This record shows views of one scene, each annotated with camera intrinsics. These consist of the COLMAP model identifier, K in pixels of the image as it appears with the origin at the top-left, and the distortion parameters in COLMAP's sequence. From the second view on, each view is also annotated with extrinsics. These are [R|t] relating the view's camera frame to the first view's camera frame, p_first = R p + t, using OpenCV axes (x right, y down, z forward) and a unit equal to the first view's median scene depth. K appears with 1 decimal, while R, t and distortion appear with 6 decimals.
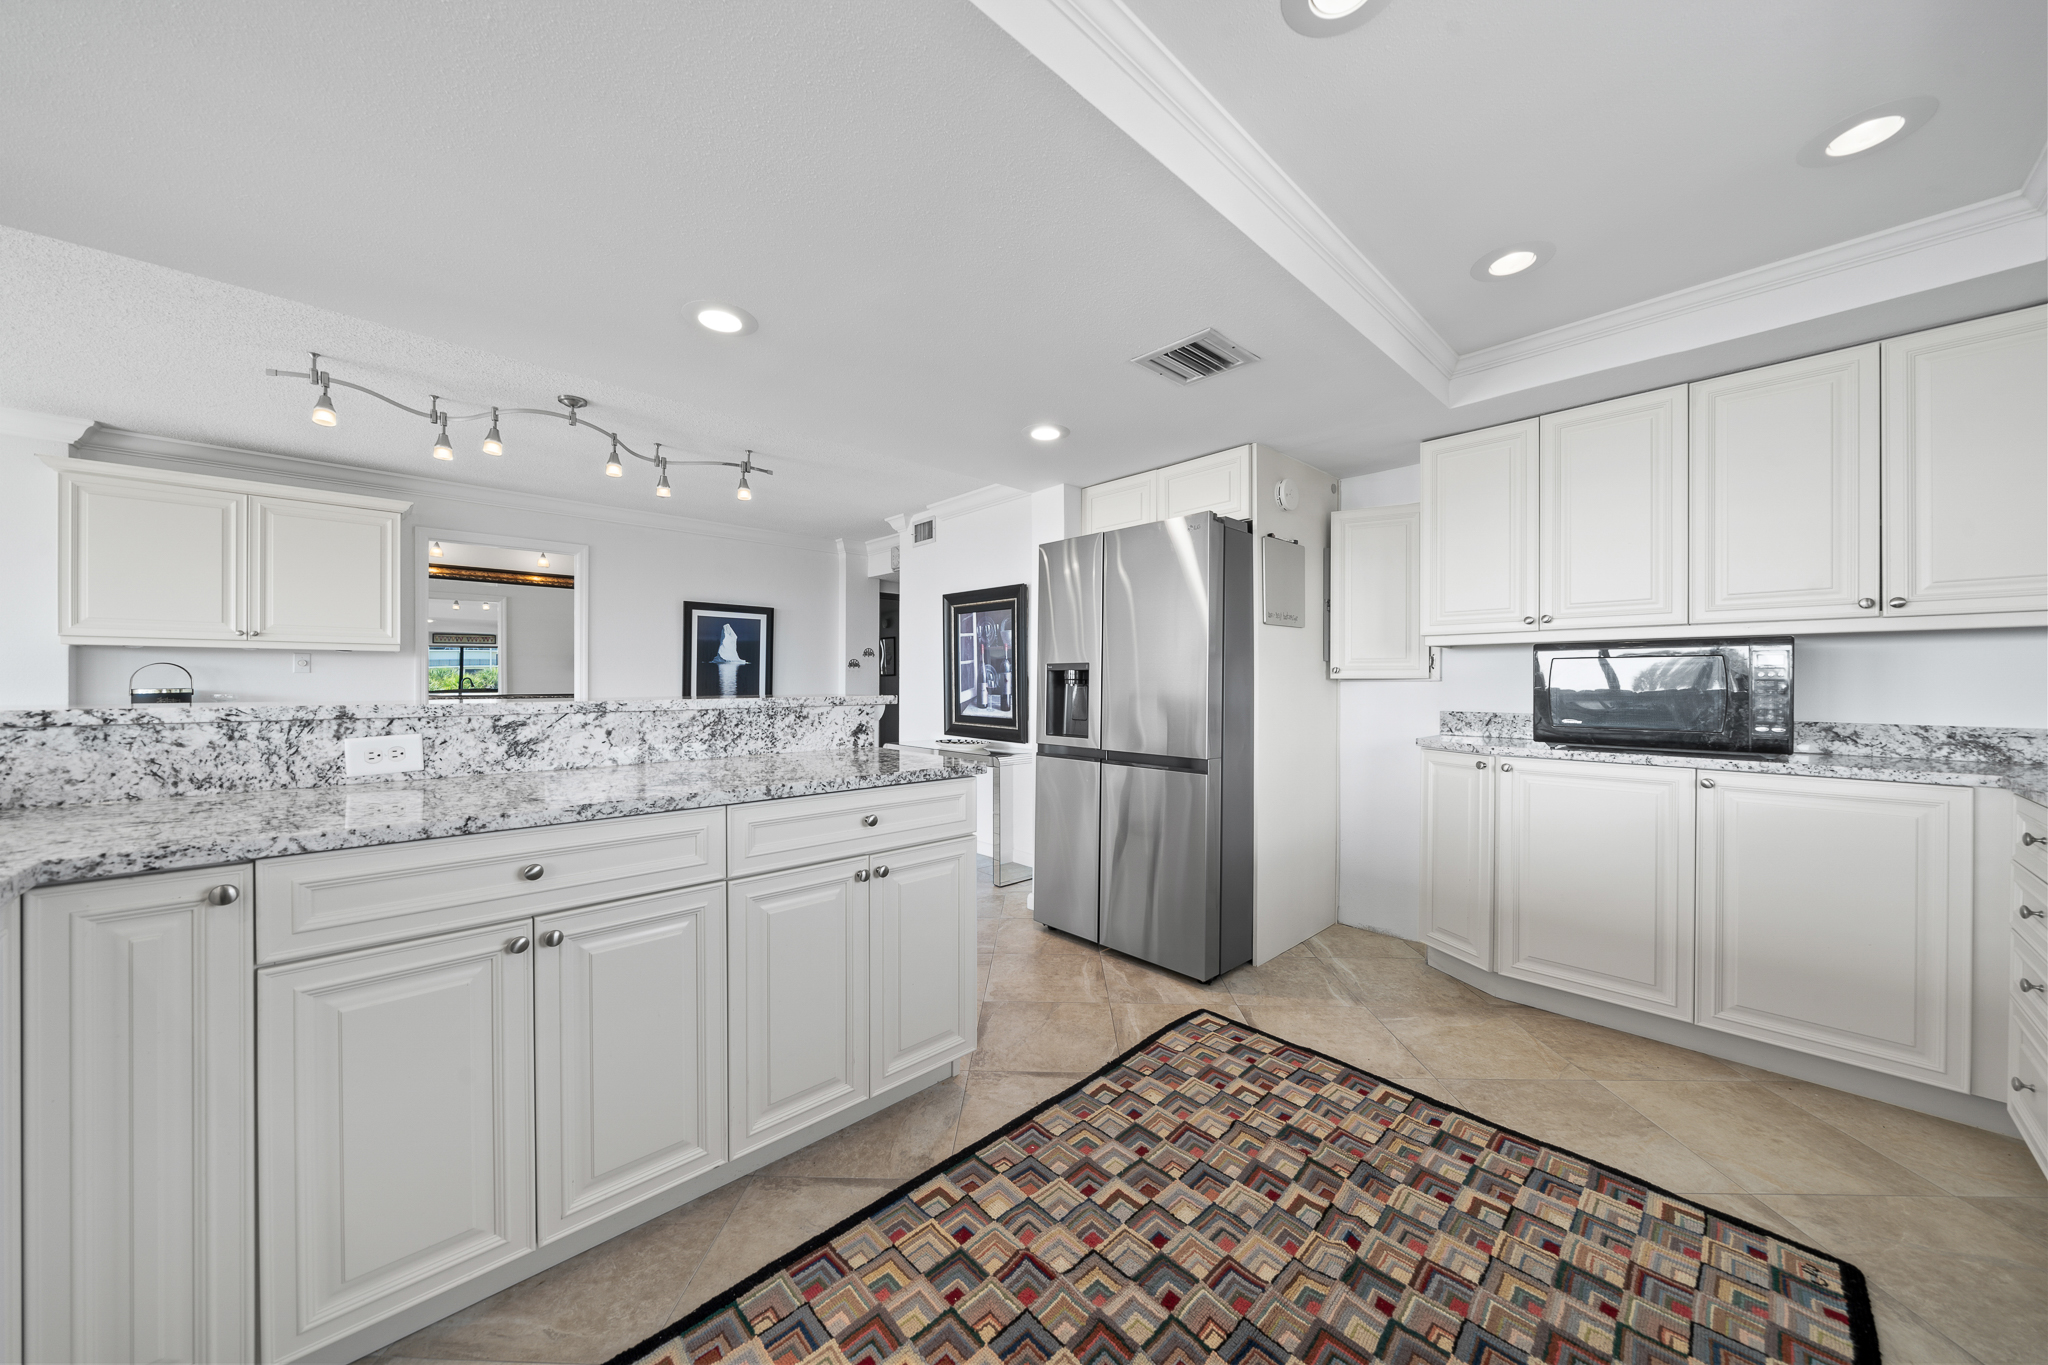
lens RADIAL K [[696.7, 0, 1027.3], [0, 696.7, 683.8], [0, 0, 1]] dist [-0.002363, -0.000045]
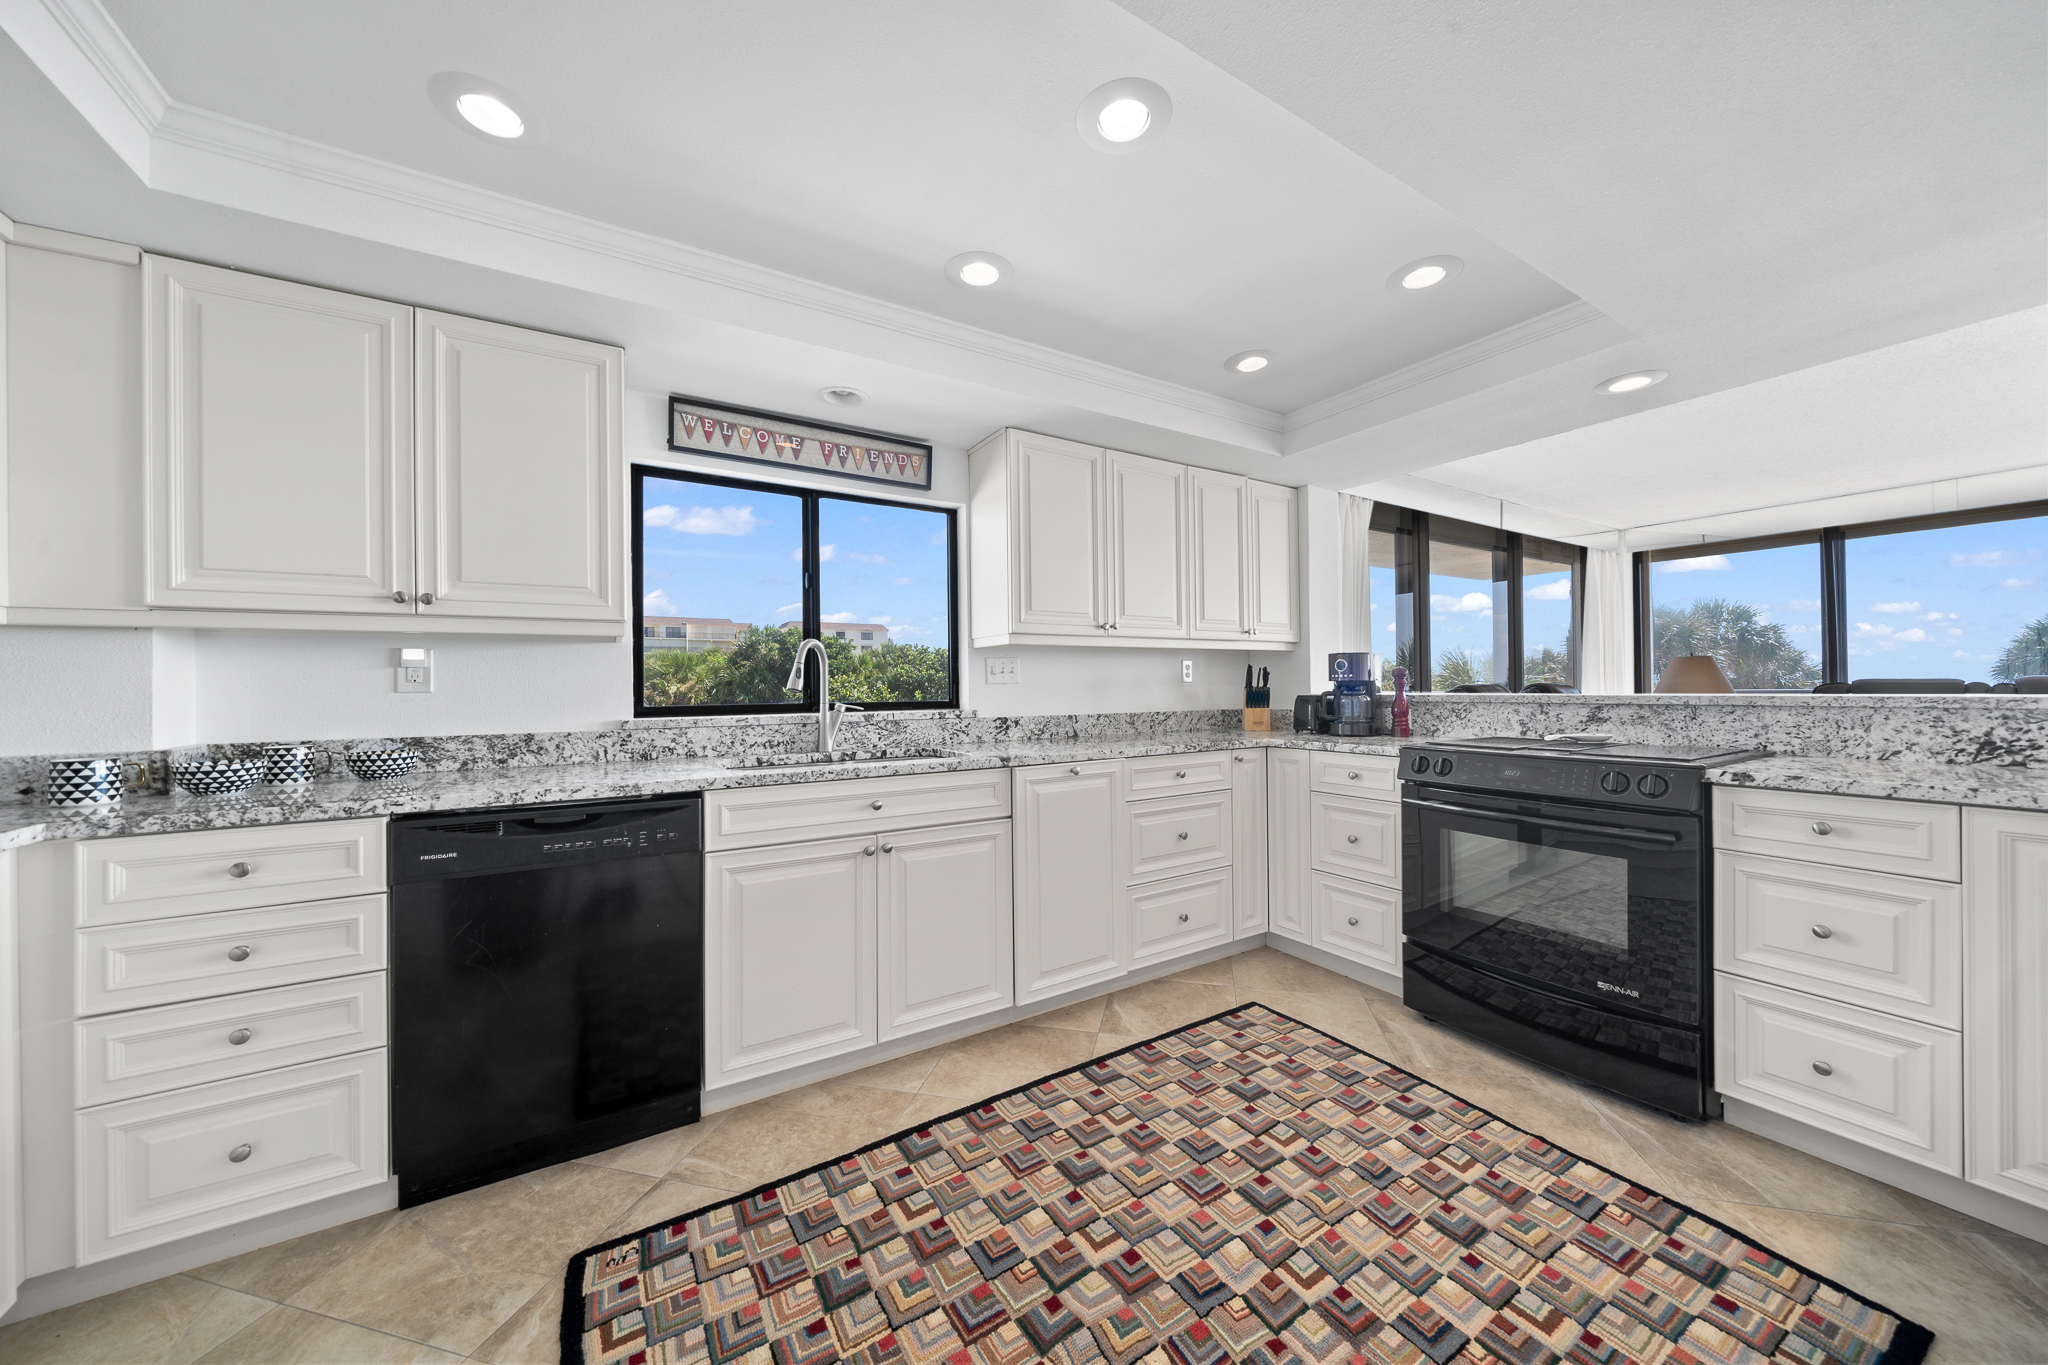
lens RADIAL K [[701.6, 0, 1074.3], [0, 701.6, 670.6], [0, 0, 1]] dist [-0.000643, -0.000036]
pose [[-0.984029, -0.000738, 0.178007, 0.084838], [-0.000231, 0.999996, 0.002869, -0.016030], [-0.178008, 0.002782, -0.984025, 0.617761]]
